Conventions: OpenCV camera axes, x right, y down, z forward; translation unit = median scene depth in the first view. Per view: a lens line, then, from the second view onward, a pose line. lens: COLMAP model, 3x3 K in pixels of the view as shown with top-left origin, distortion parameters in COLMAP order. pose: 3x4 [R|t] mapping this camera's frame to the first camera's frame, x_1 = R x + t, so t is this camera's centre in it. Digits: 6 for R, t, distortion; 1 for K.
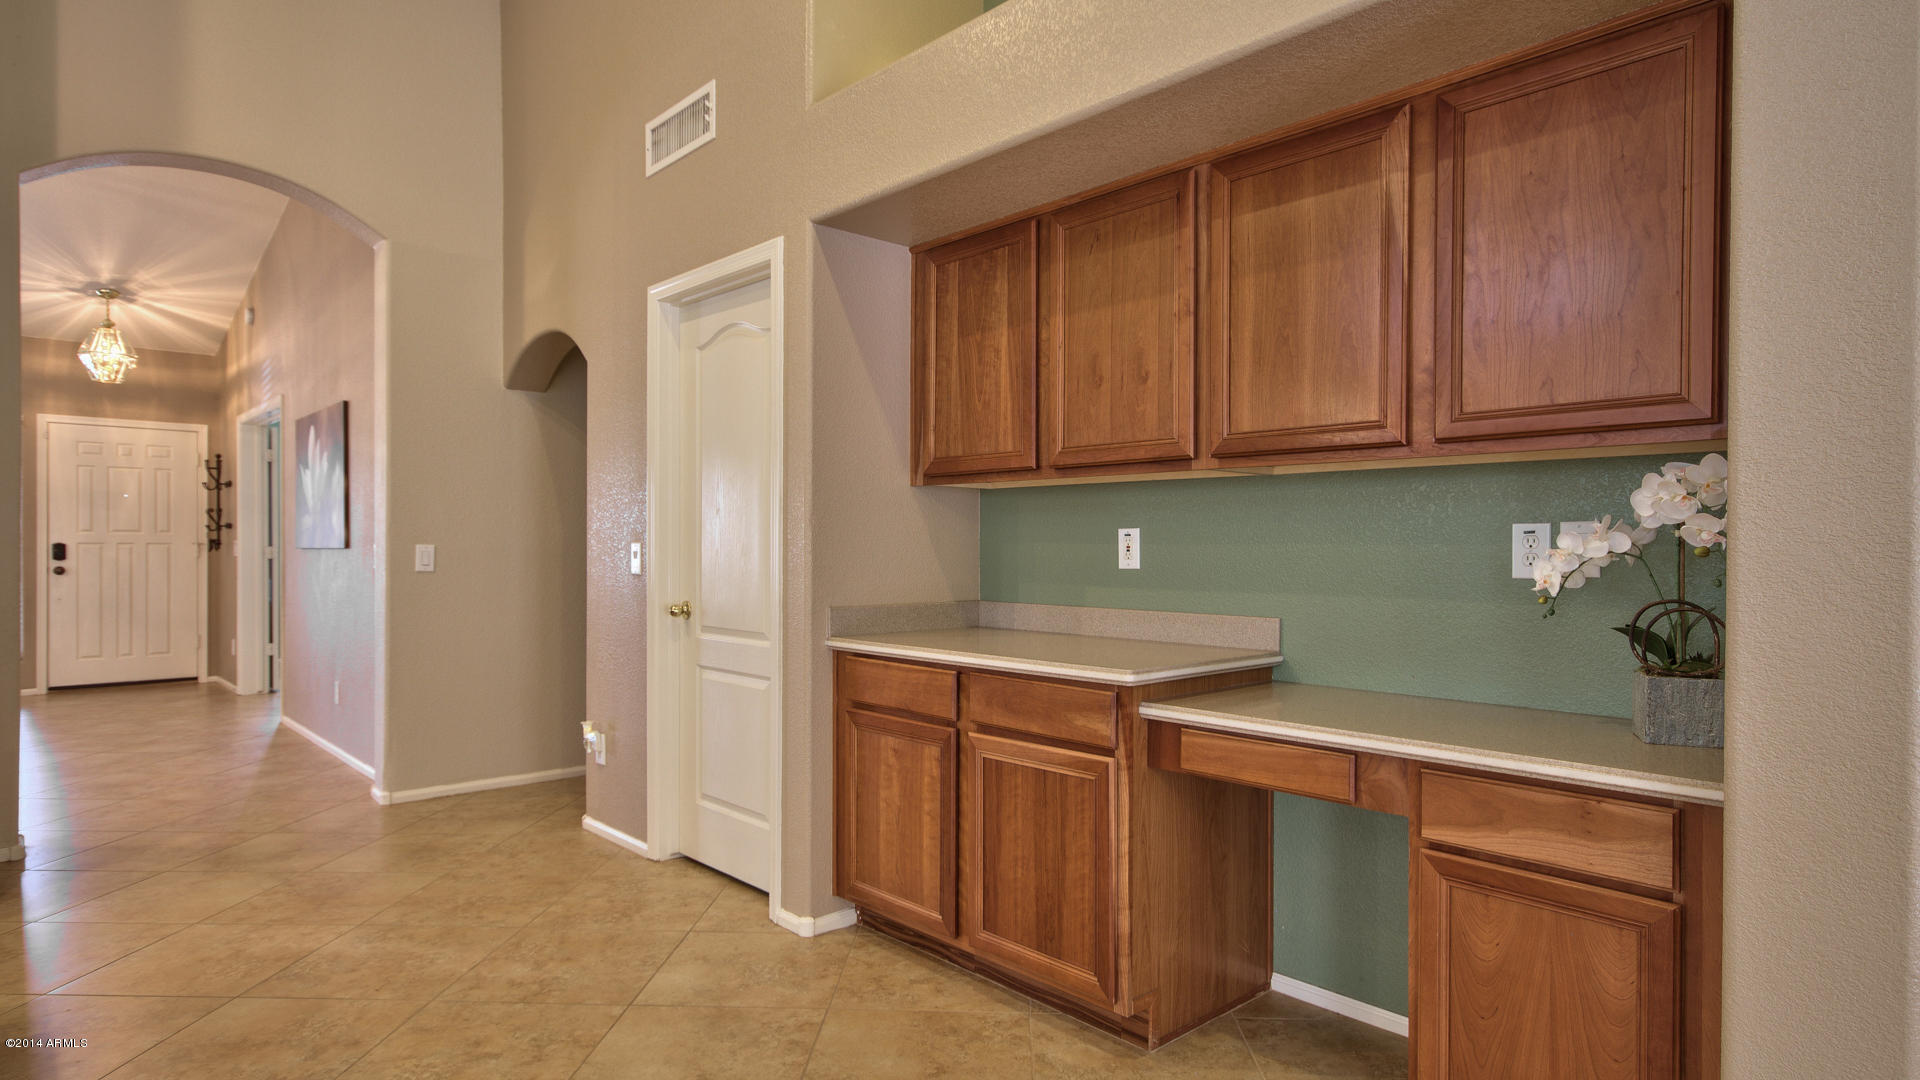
lens RADIAL K [[1038.4, 0, 953.3], [0, 1038.4, 549.0], [0, 0, 1]] dist [0.004096, 0.003024]
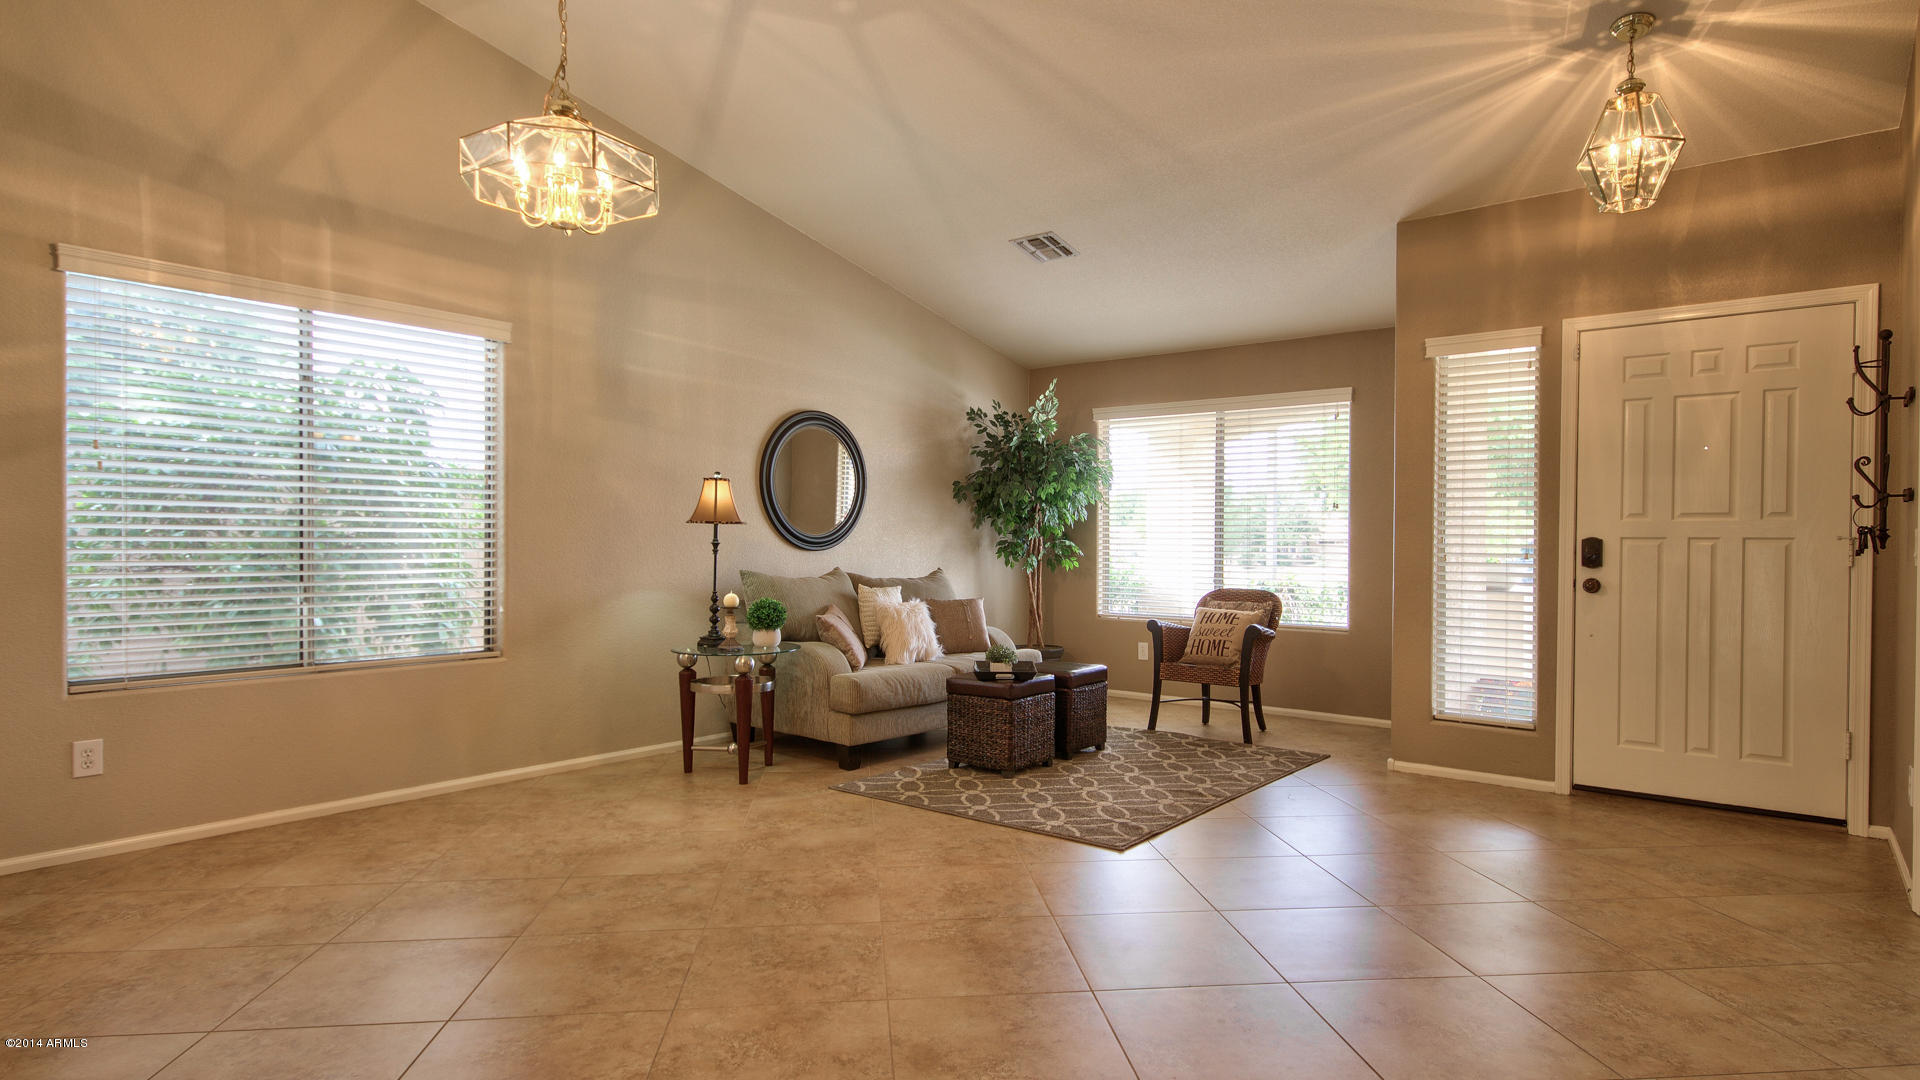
lens RADIAL K [[1038.4, 0, 954.8], [0, 1038.4, 556.2], [0, 0, 1]] dist [0.004096, 0.003024]
pose [[0.143605, 0.008574, -0.989598, -0.332177], [-0.012081, 0.999903, 0.006910, 0.004577], [0.989561, 0.010963, 0.143694, 0.557831]]
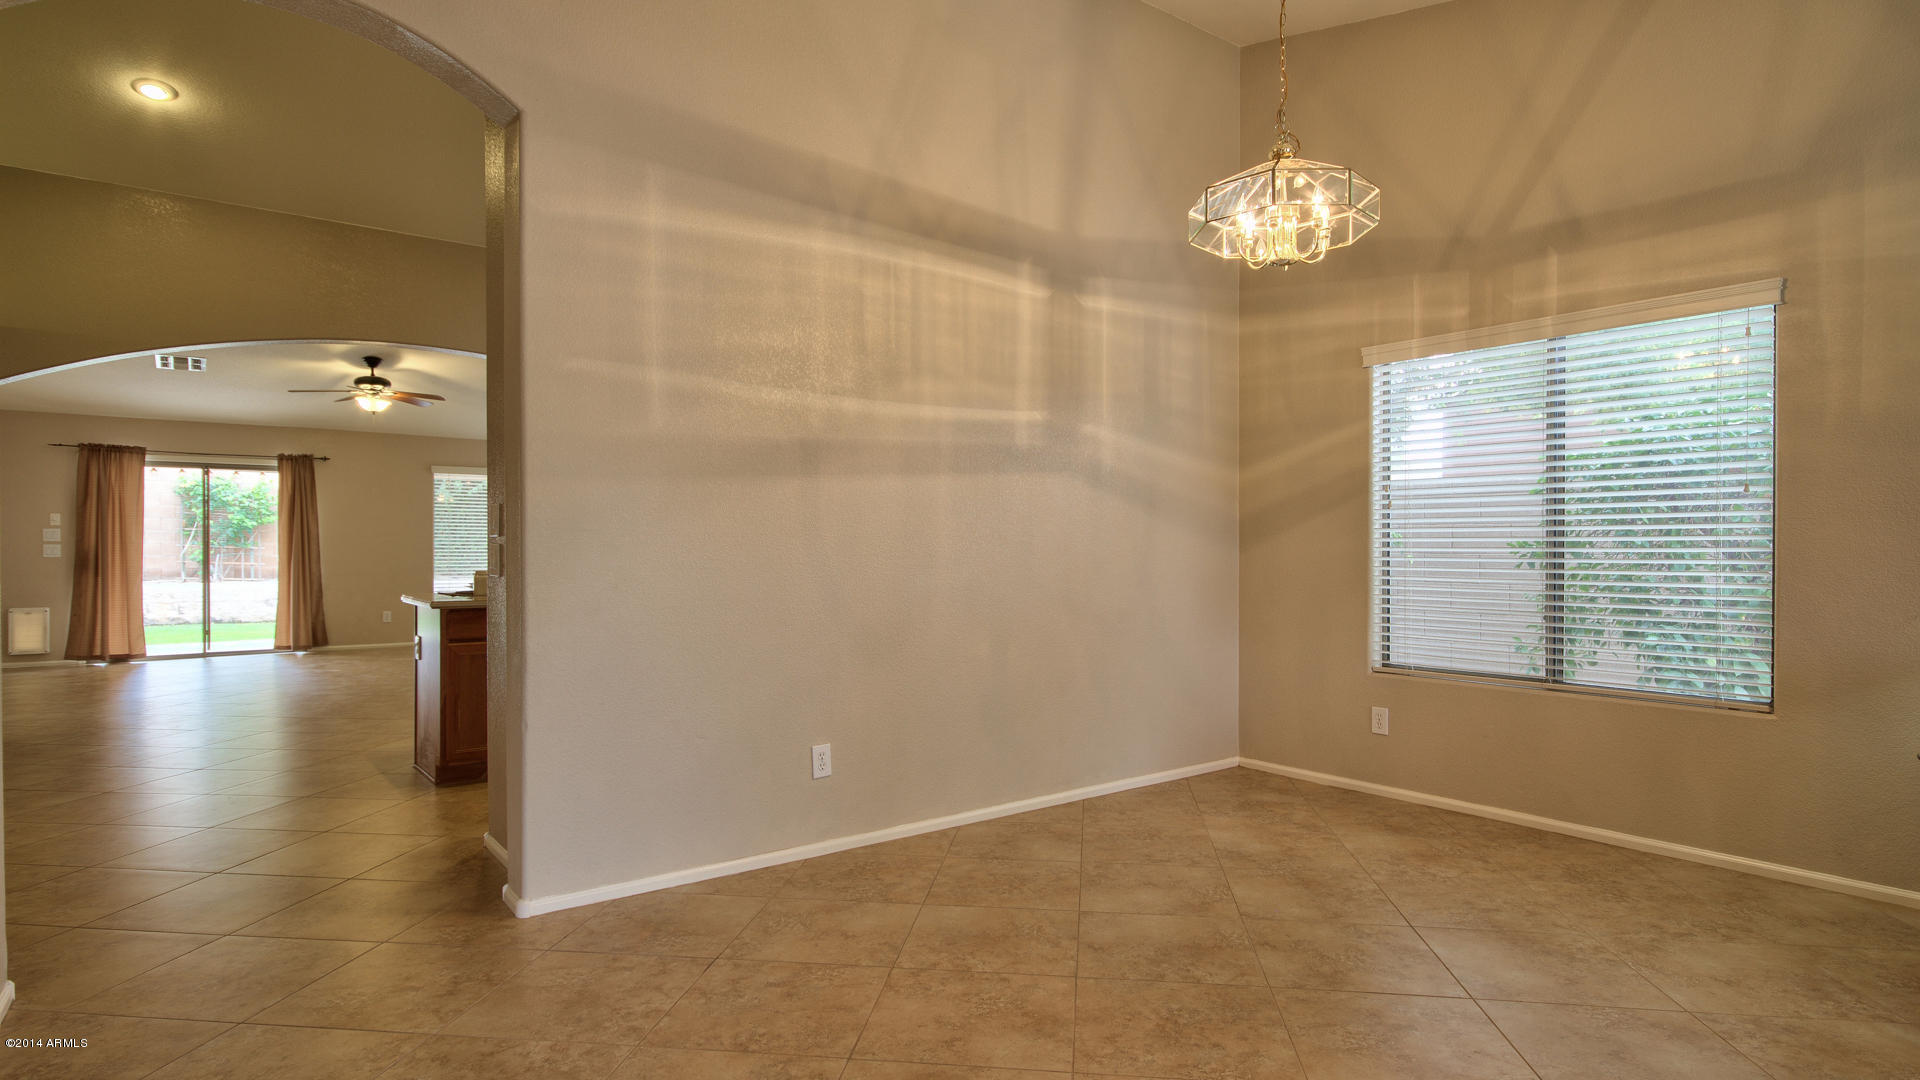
lens RADIAL K [[1011.6, 0, 956.1], [0, 1011.6, 546.0], [0, 0, 1]] dist [0.005042, 0.007097]
pose [[-0.995611, -0.004952, 0.093453, -0.635508], [-0.004300, 0.999965, 0.007182, -0.005881], [-0.093485, 0.006749, -0.995598, 0.861679]]
